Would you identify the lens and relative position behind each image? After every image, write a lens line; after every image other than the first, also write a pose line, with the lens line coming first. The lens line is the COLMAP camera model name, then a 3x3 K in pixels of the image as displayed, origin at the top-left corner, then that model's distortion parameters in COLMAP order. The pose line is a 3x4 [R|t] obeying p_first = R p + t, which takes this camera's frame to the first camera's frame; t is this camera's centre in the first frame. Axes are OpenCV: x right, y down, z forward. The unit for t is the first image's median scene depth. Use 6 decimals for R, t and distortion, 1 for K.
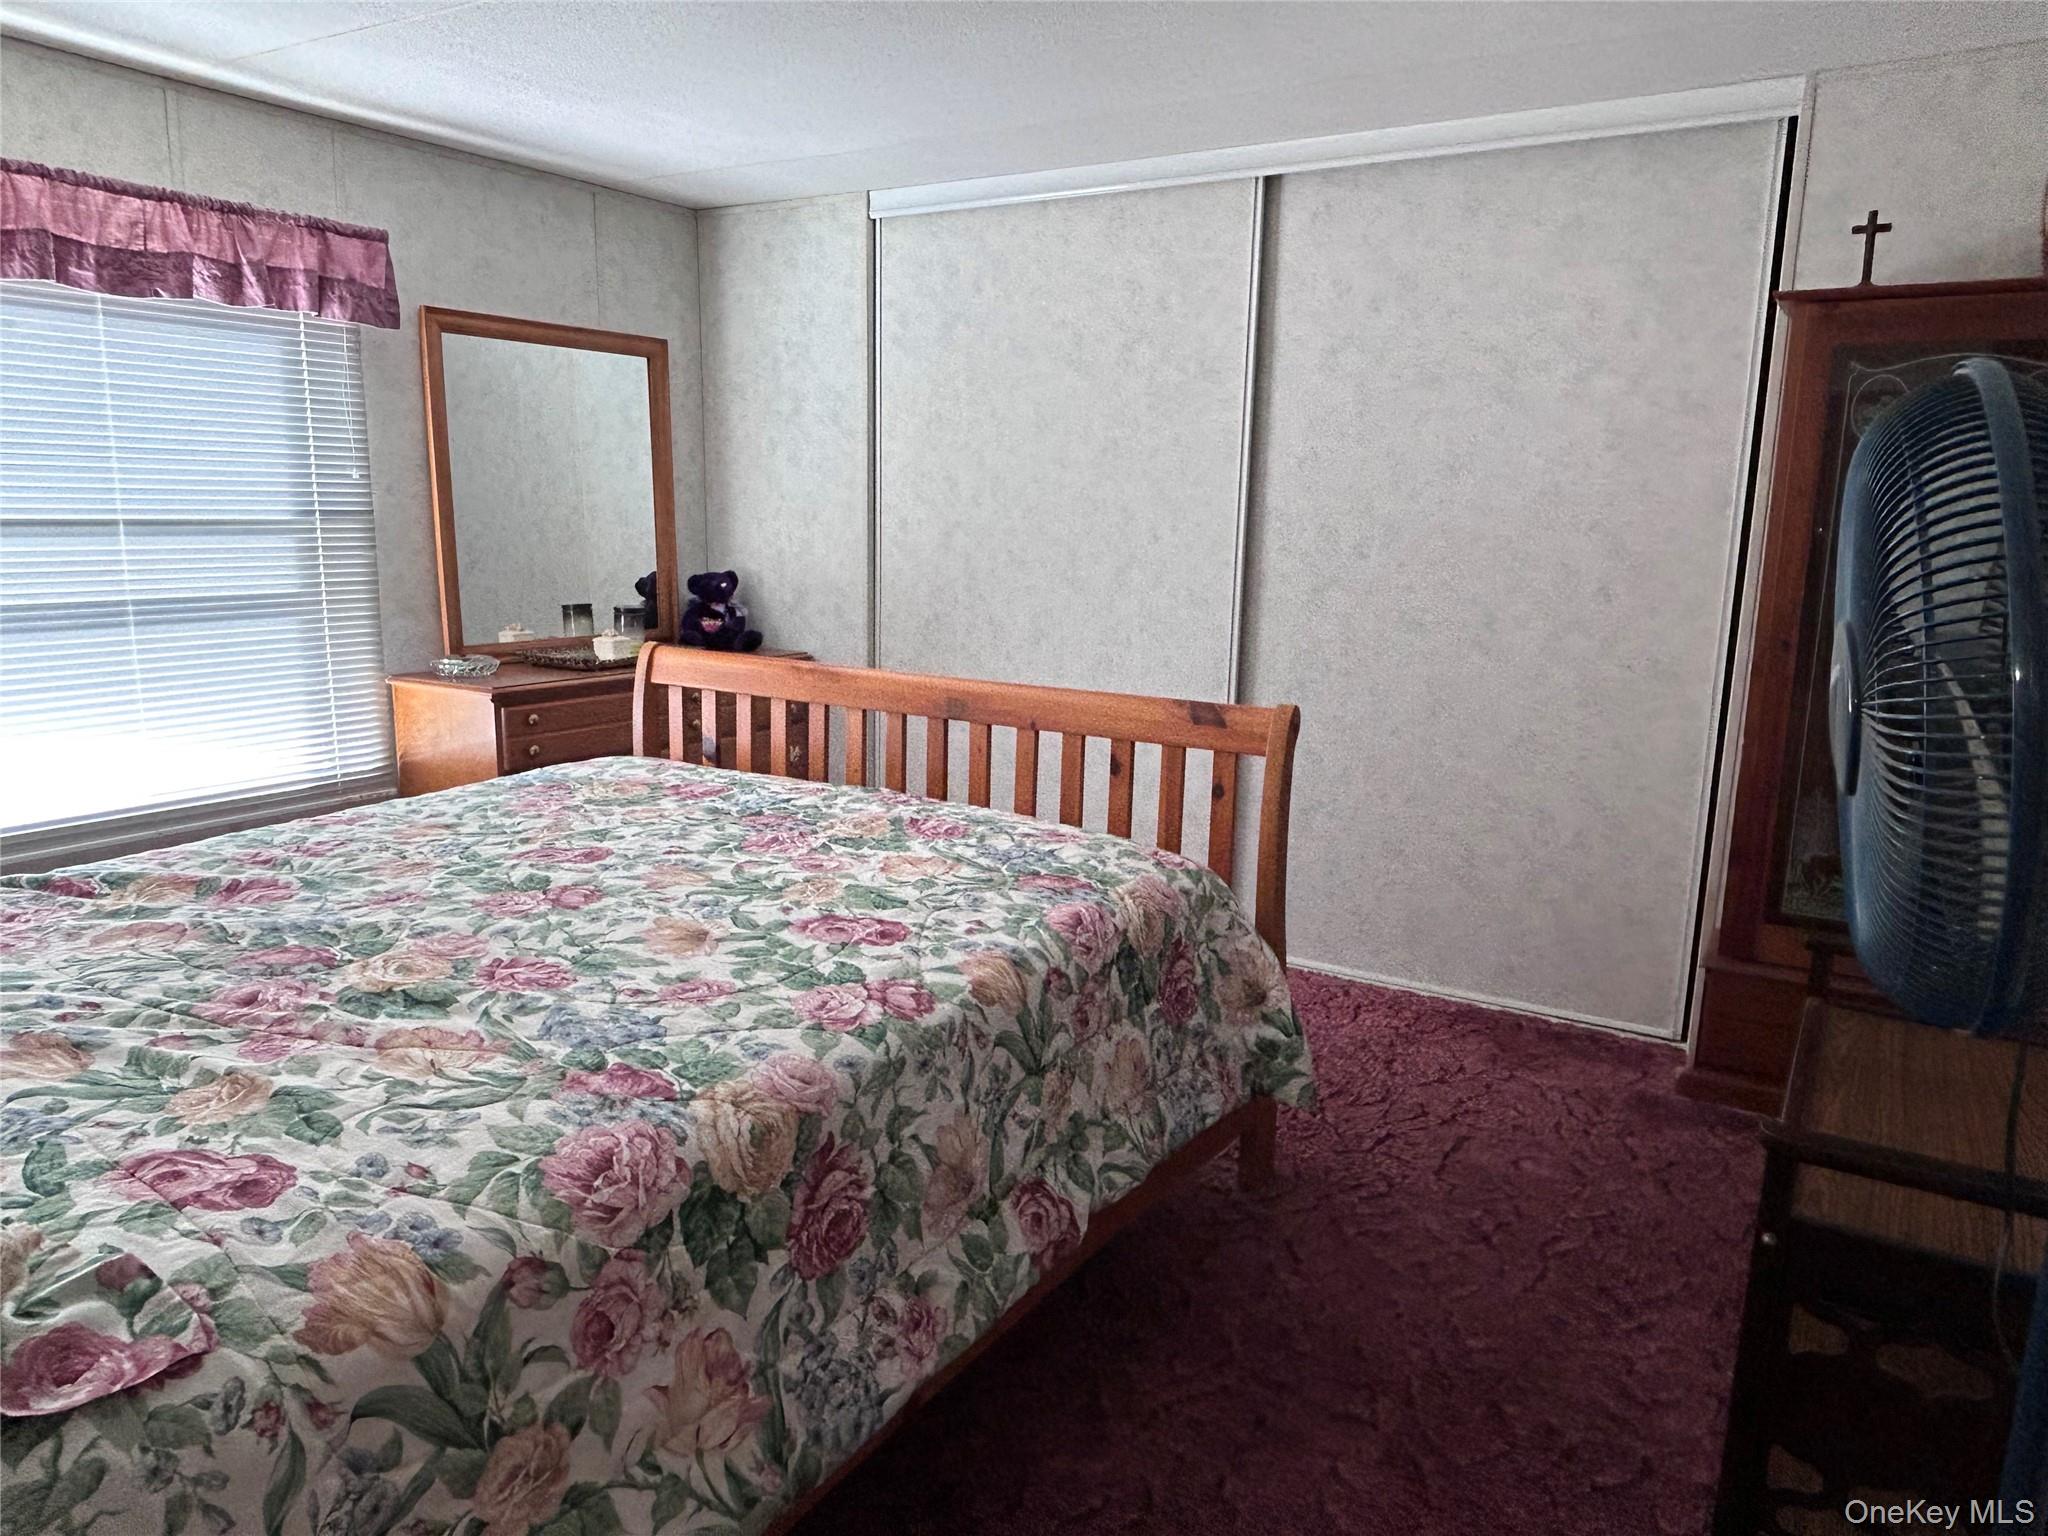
lens RADIAL K [[1398.6, 0, 1021.3], [0, 1398.6, 766.7], [0, 0, 1]] dist [0.008219, -0.008385]
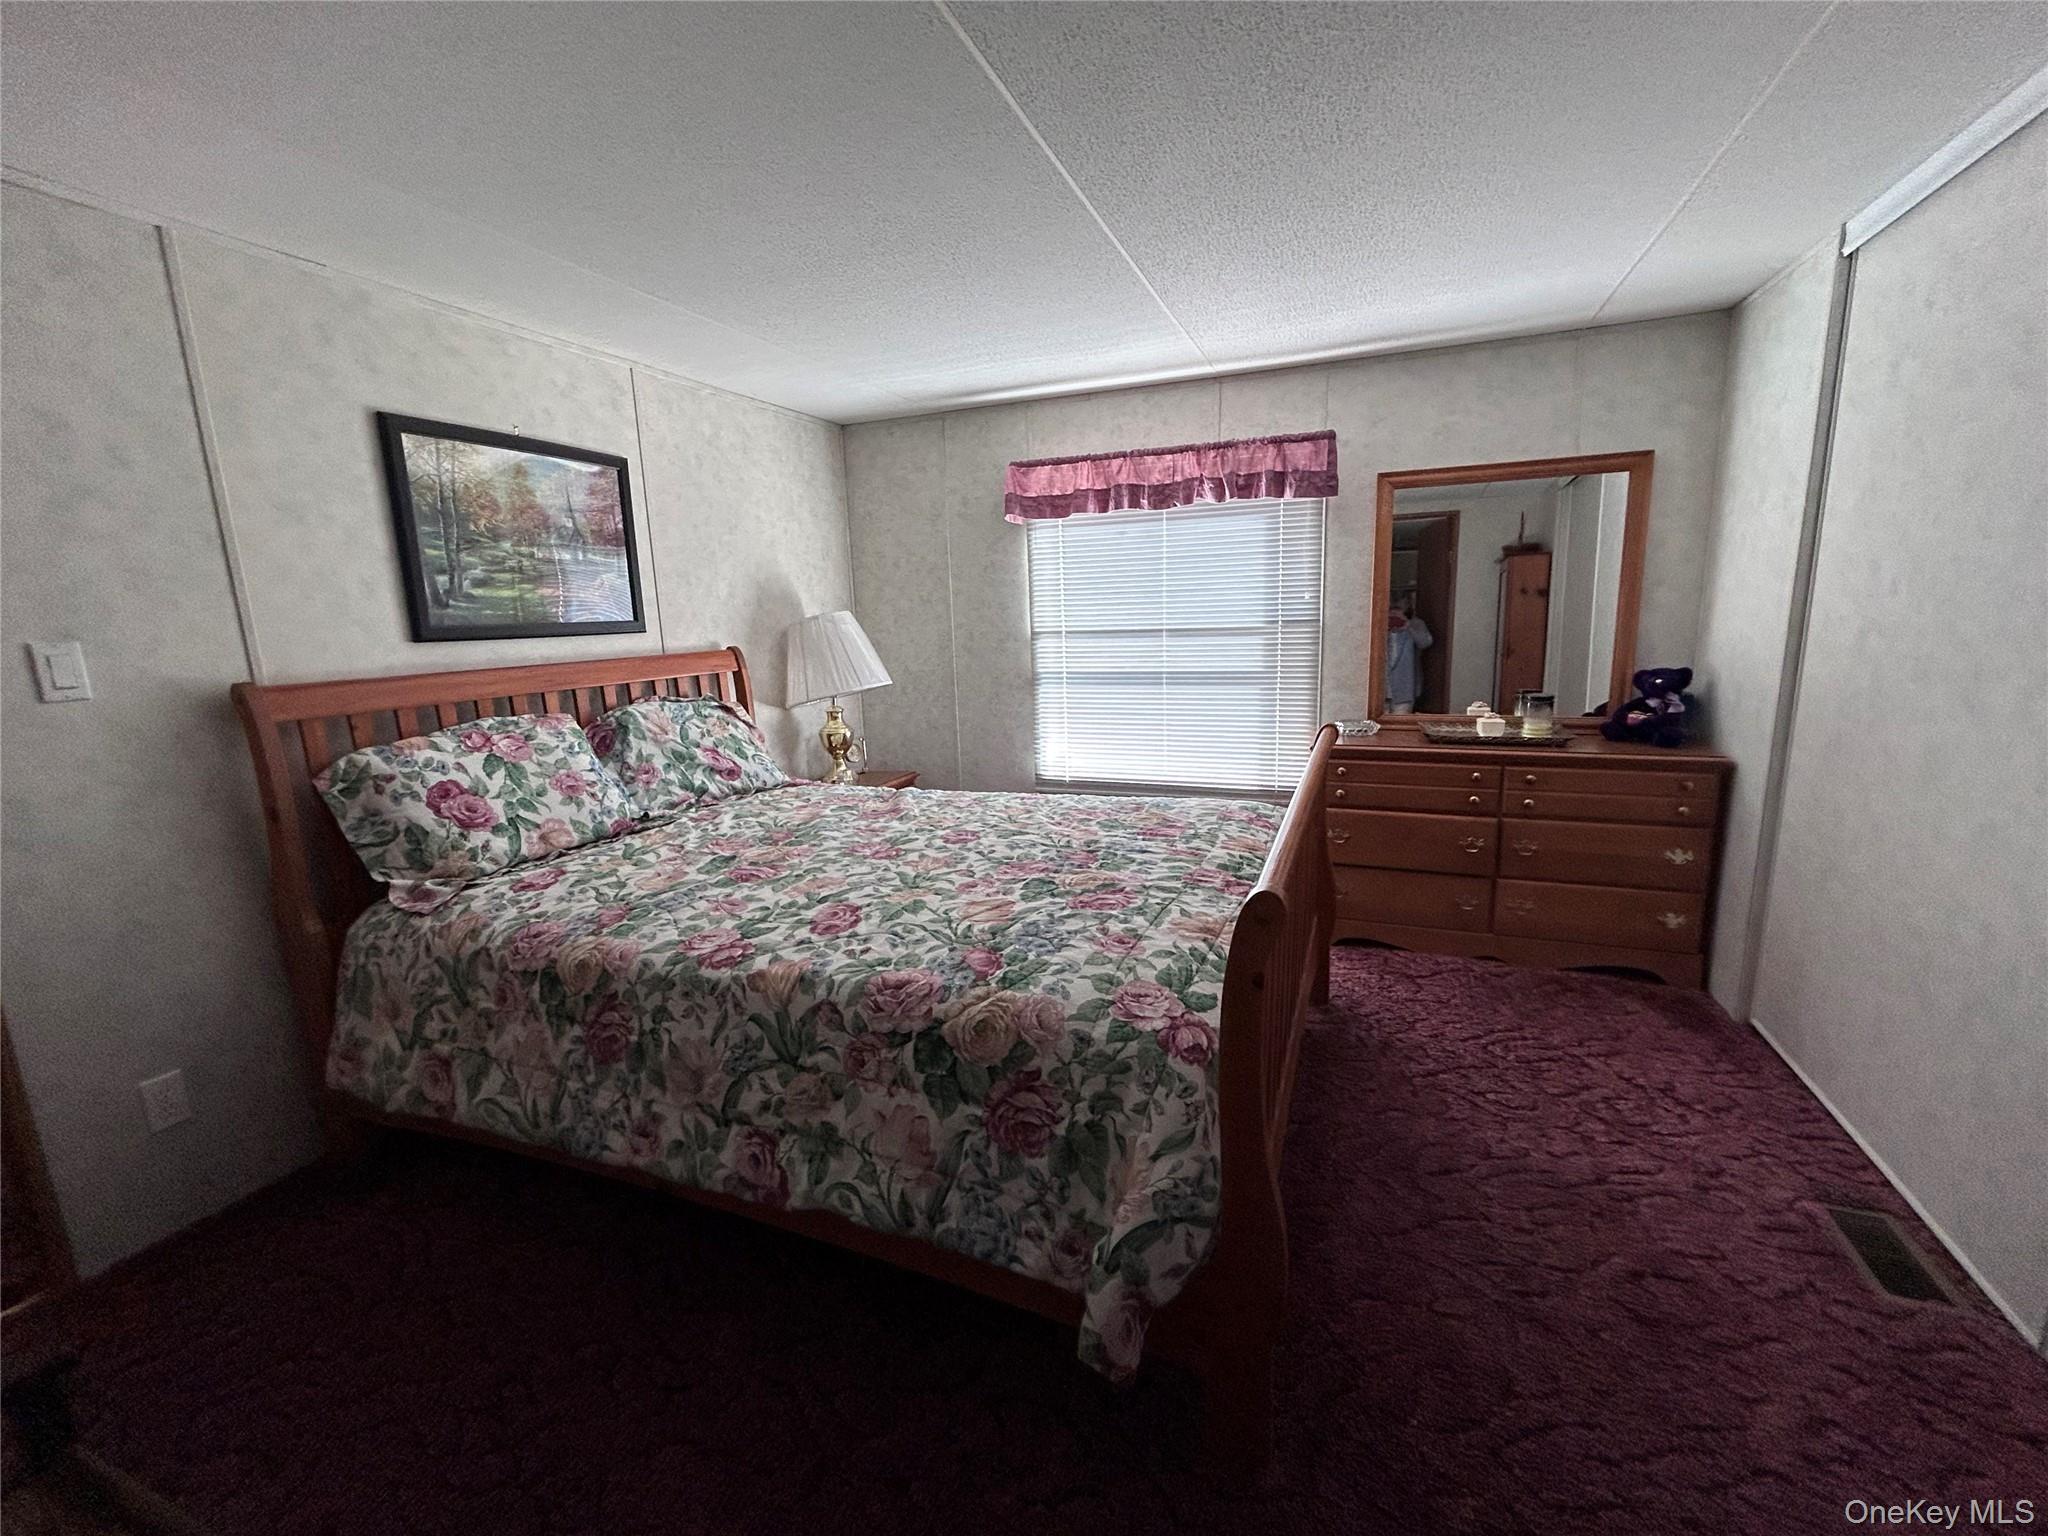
lens RADIAL K [[852.9, 0, 1022.5], [0, 852.9, 770.3], [0, 0, 1]] dist [-0.002055, 0.001503]
pose [[0.170799, 0.159892, -0.972246, 0.717277], [-0.149488, 0.979528, 0.134828, -0.176043], [0.973900, 0.122310, 0.191204, 0.940975]]
